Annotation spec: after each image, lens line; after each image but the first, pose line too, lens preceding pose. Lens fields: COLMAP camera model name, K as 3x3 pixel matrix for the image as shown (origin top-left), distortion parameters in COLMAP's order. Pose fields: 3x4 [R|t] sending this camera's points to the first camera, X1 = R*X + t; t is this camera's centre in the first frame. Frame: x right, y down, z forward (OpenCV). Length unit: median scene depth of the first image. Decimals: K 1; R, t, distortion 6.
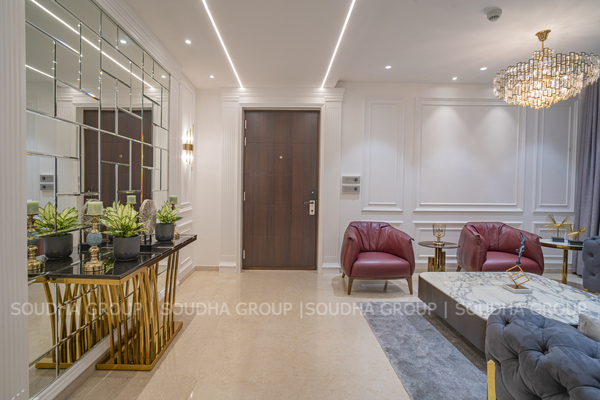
lens RADIAL K [[323.8, 0, 284.8], [0, 323.8, 192.1], [0, 0, 1]] dist [0.000780, 0.000047]
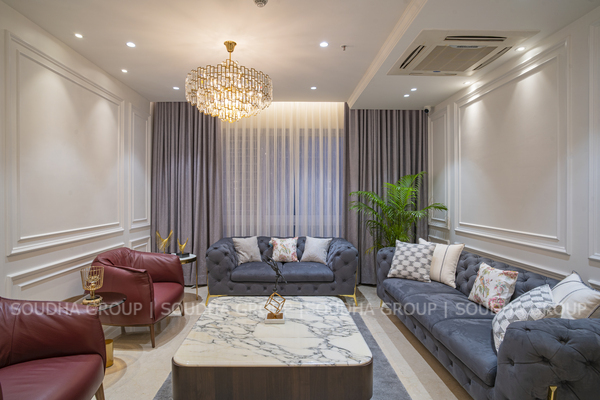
lens RADIAL K [[323.8, 0, 284.8], [0, 323.8, 192.1], [0, 0, 1]] dist [0.000780, 0.000047]
pose [[0.001682, -0.006504, 0.999977, -0.165656], [0.025492, 0.999654, 0.006459, -0.052847], [-0.999674, 0.025481, 0.001848, 0.846695]]
